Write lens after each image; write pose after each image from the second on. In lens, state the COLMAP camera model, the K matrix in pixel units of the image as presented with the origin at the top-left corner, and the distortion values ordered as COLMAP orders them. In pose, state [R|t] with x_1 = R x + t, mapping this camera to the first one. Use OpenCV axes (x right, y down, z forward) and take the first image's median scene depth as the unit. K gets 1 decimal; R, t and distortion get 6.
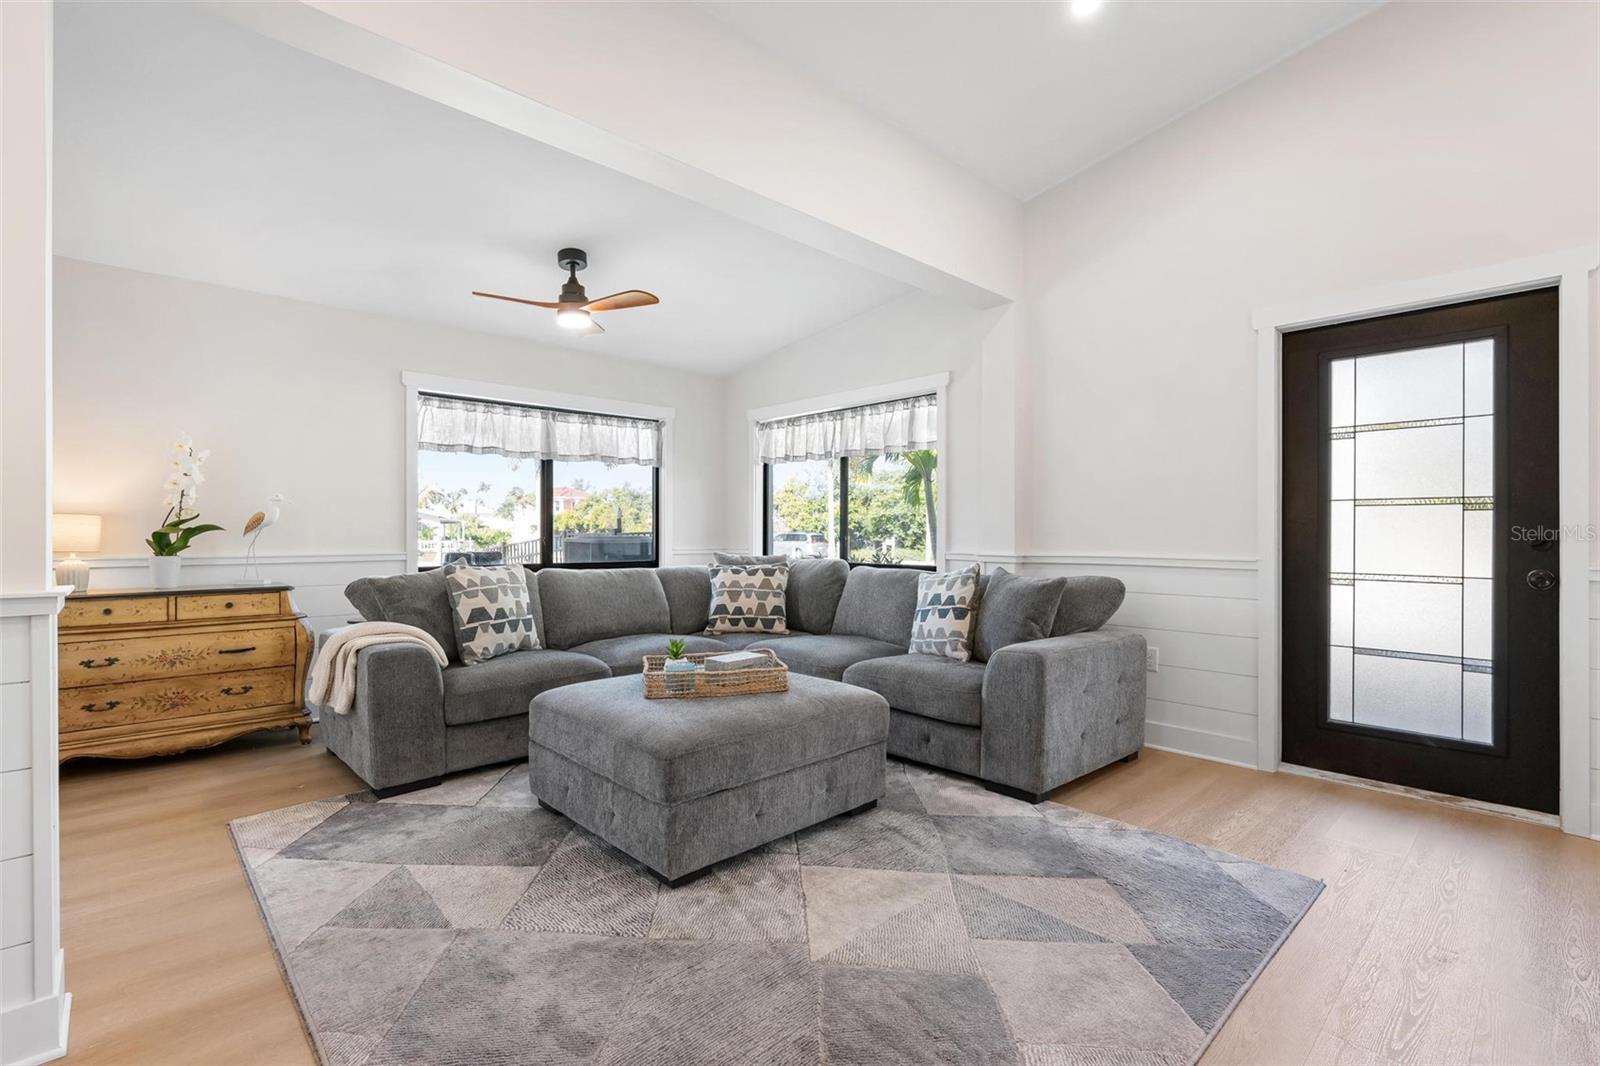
lens RADIAL K [[724.5, 0, 805.0], [0, 724.5, 532.8], [0, 0, 1]] dist [-0.000196, -0.000410]
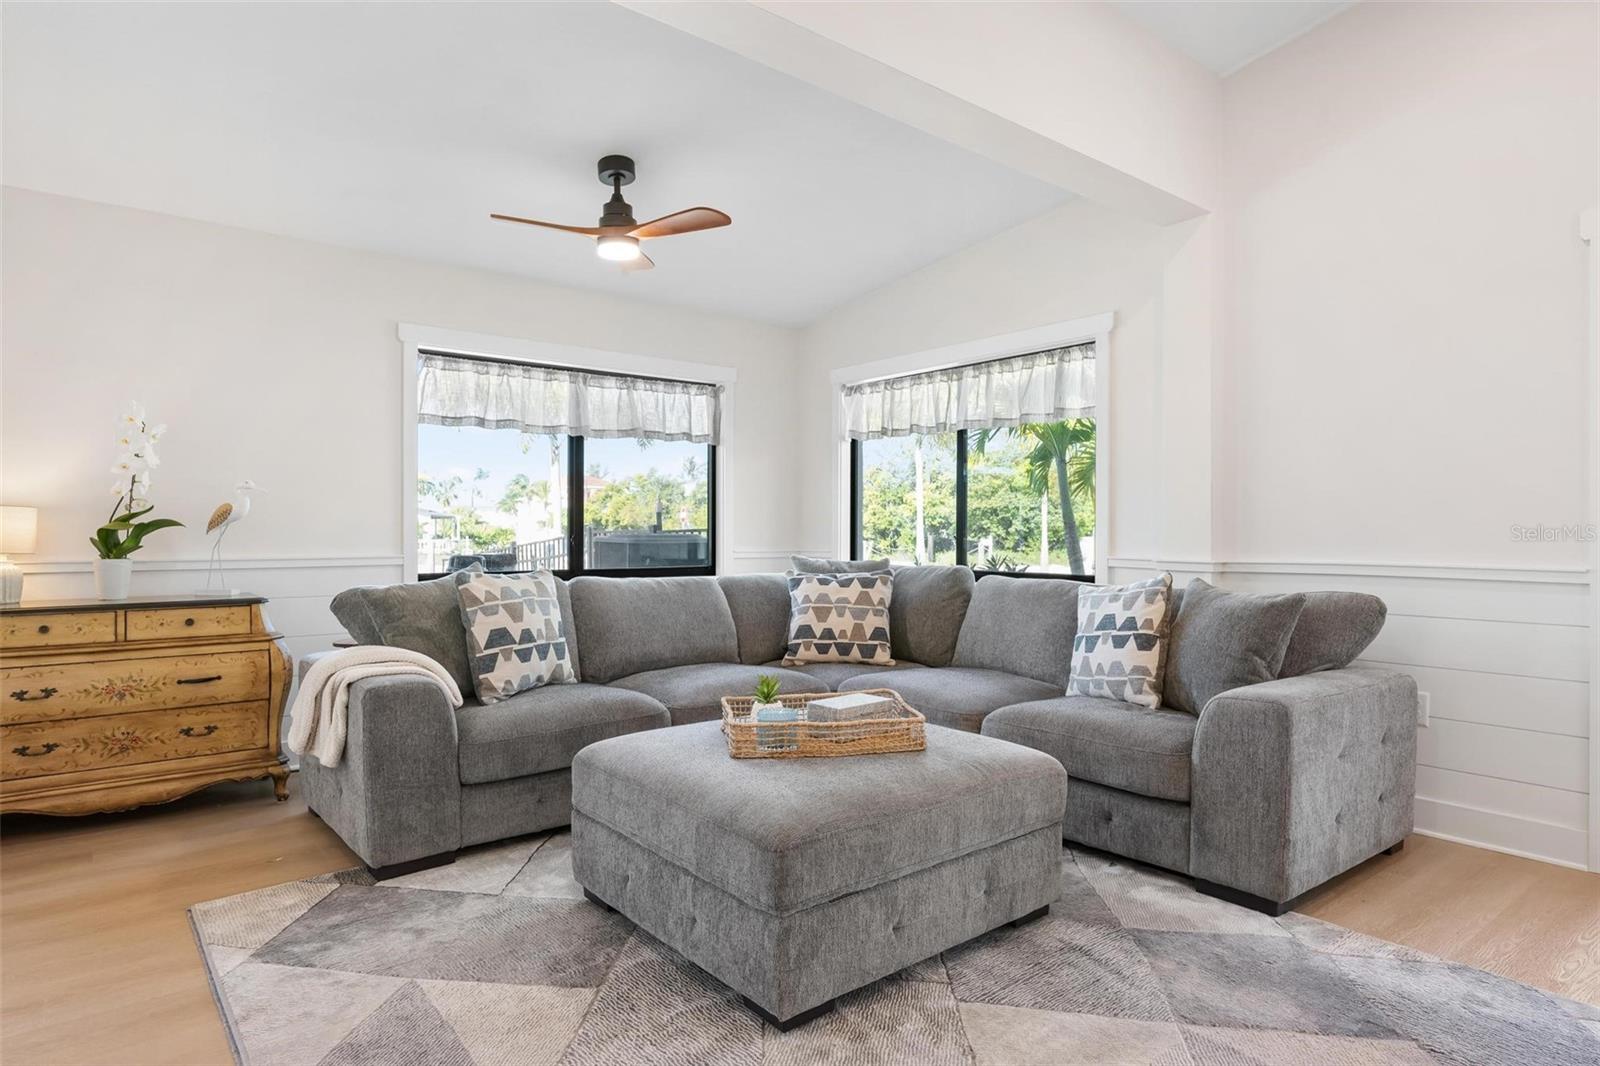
lens RADIAL K [[909.2, 0, 805.3], [0, 909.2, 532.1], [0, 0, 1]] dist [-0.002532, -0.000206]
pose [[0.997224, 0.001169, -0.074453, -0.058356], [-0.001044, 0.999998, 0.001709, 0.000215], [0.074455, -0.001626, 0.997223, 0.070792]]
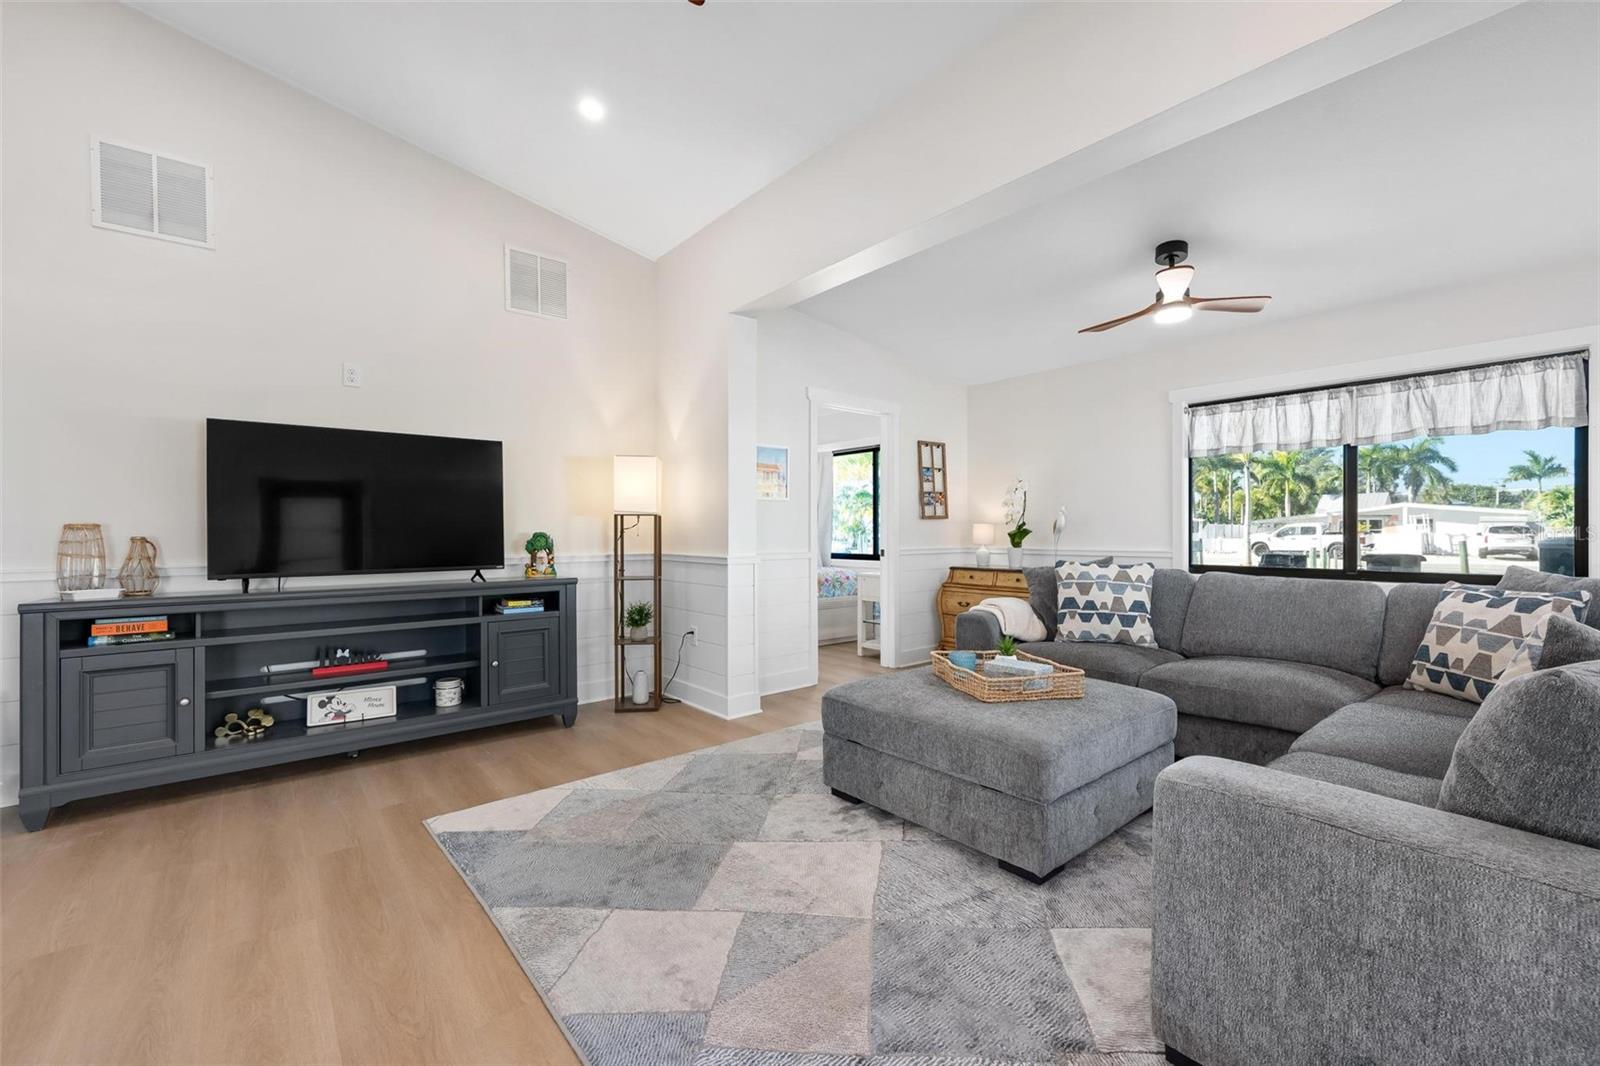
lens RADIAL K [[655.8, 0, 800.0], [0, 655.8, 533.0], [0, 0, 1]] dist [-0.000446, 0.000042]
pose [[-0.059296, 0.002440, -0.998237, 0.654656], [0.003646, 0.999991, 0.002227, -0.006747], [0.998234, -0.003508, -0.059305, 0.620008]]
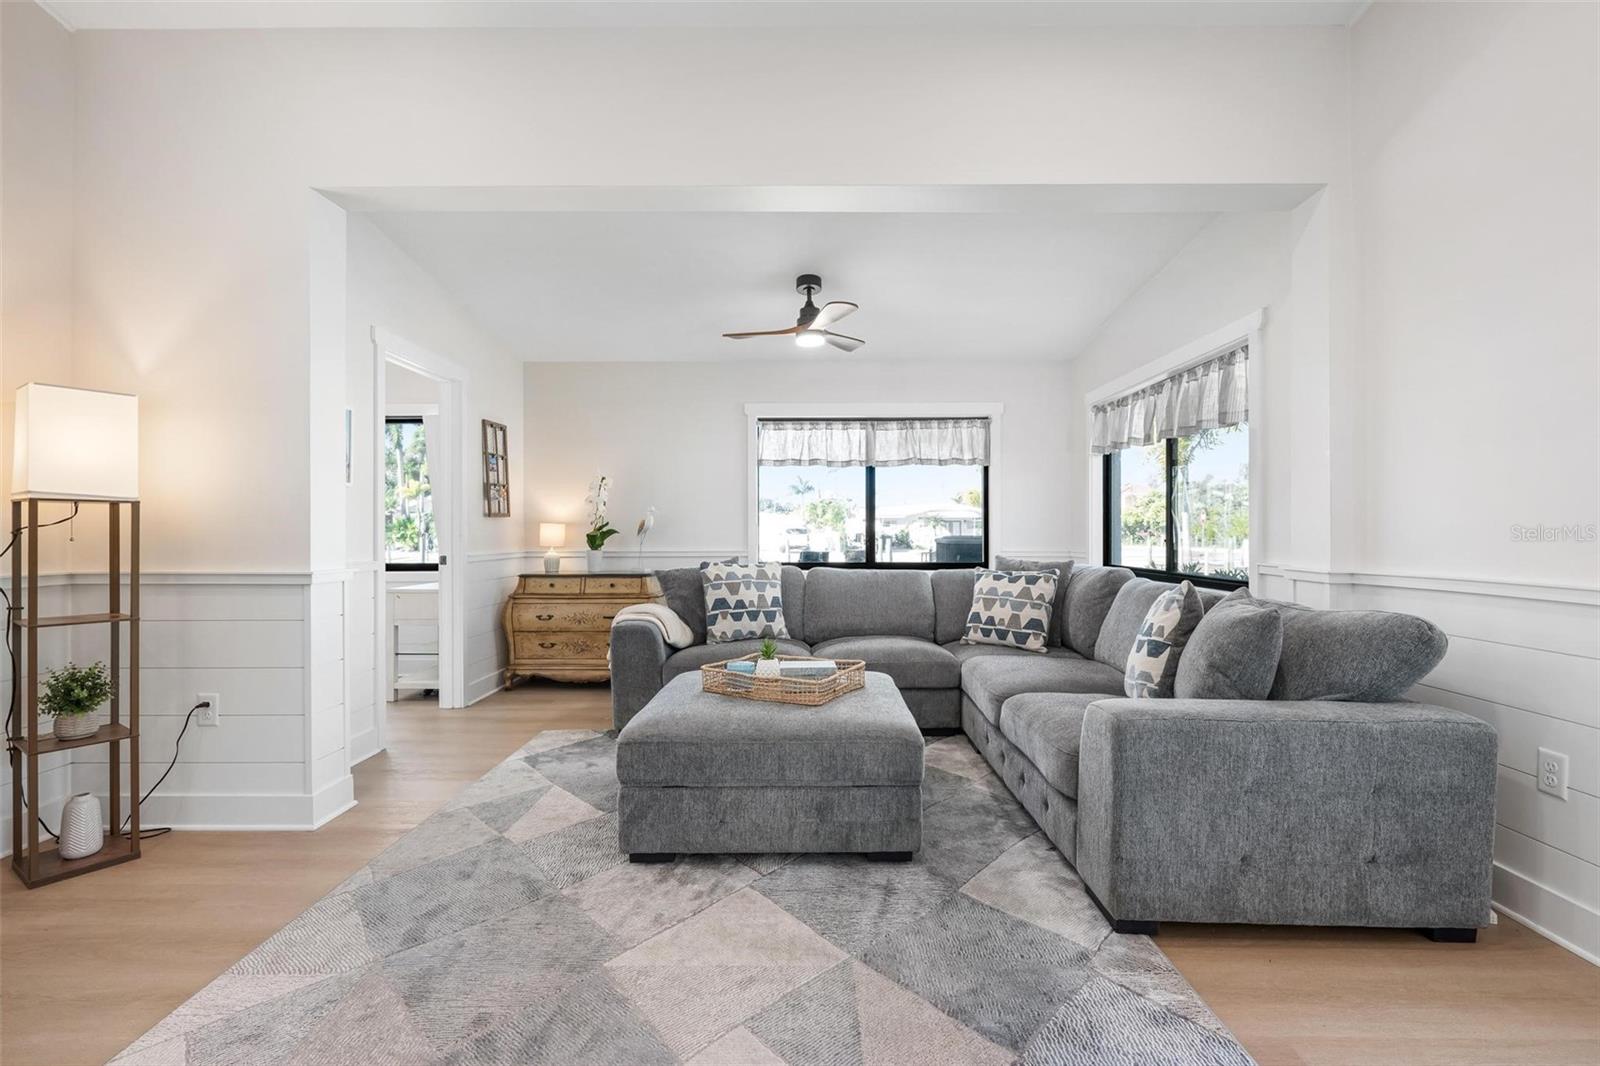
lens RADIAL K [[711.2, 0, 805.2], [0, 711.2, 532.6], [0, 0, 1]] dist [0.000280, 0.000016]
pose [[0.723448, 0.000830, -0.690378, 0.462871], [0.001647, 0.999994, 0.002927, -0.008205], [0.690377, -0.003255, 0.723443, 0.245759]]
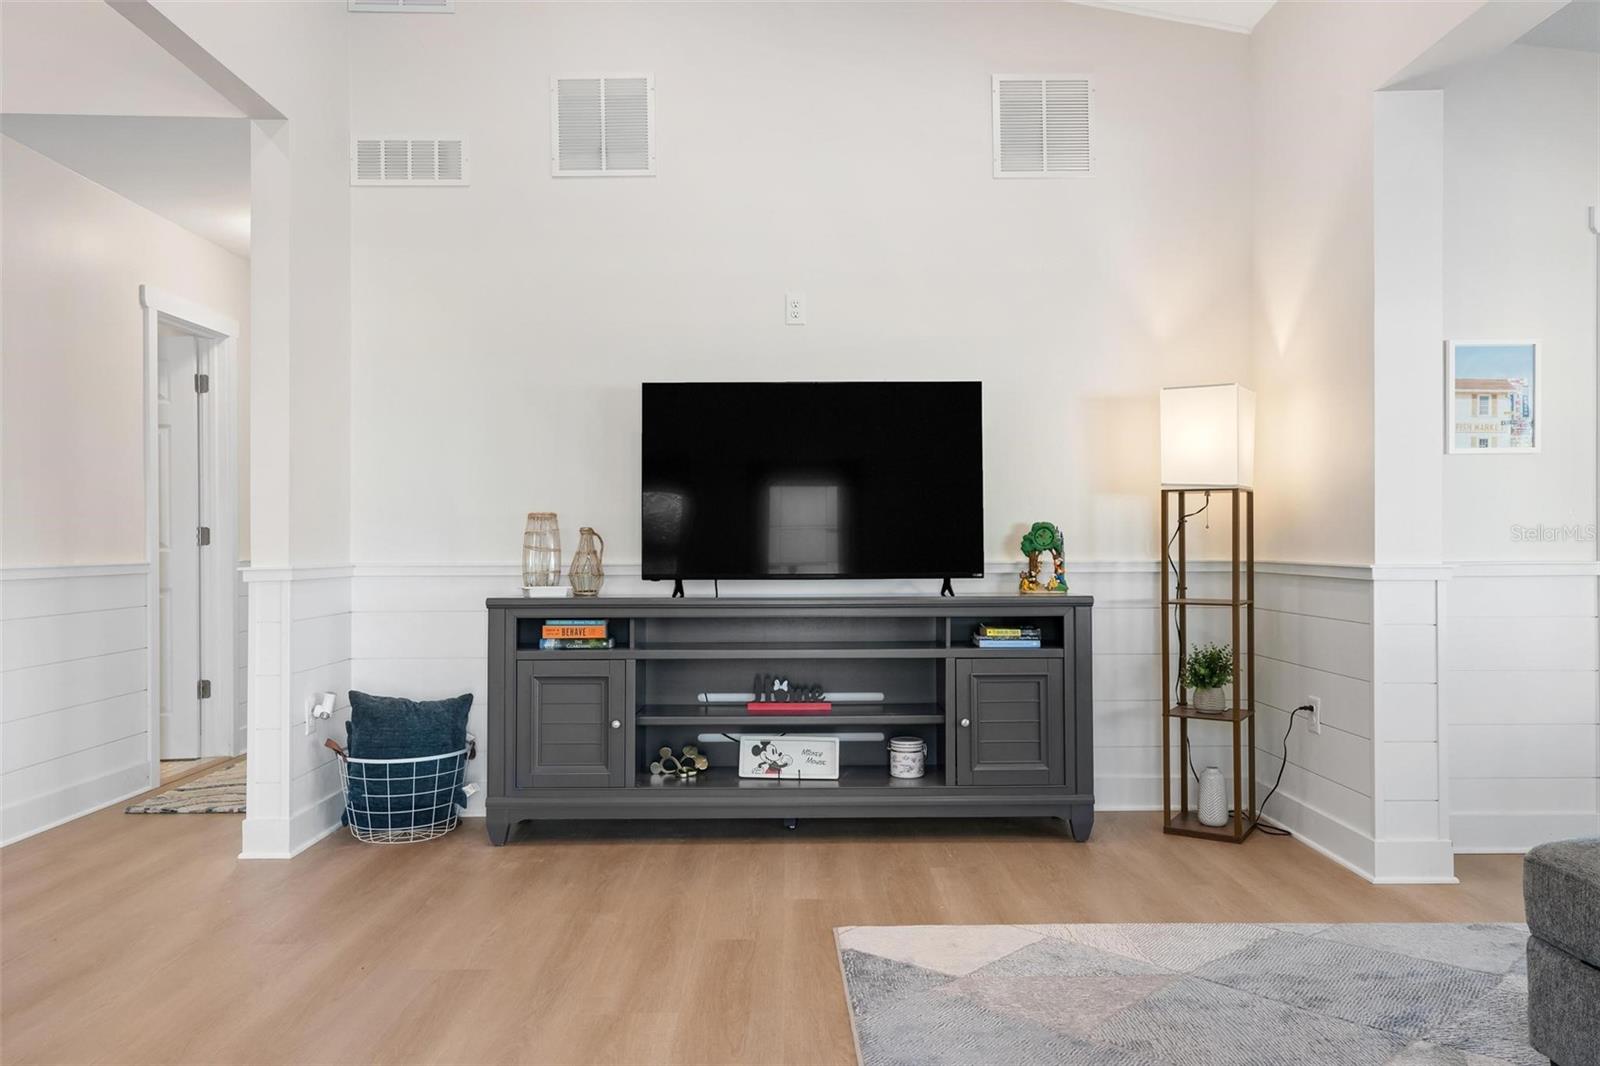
lens RADIAL K [[1111.7, 0, 800.0], [0, 1111.7, 533.0], [0, 0, 1]] dist [0.012038, 0.005697]
pose [[-0.679735, -0.002756, -0.733452, 0.606702], [0.004012, 0.999964, -0.007476, 0.012530], [0.733447, -0.008024, -0.679700, 0.726950]]
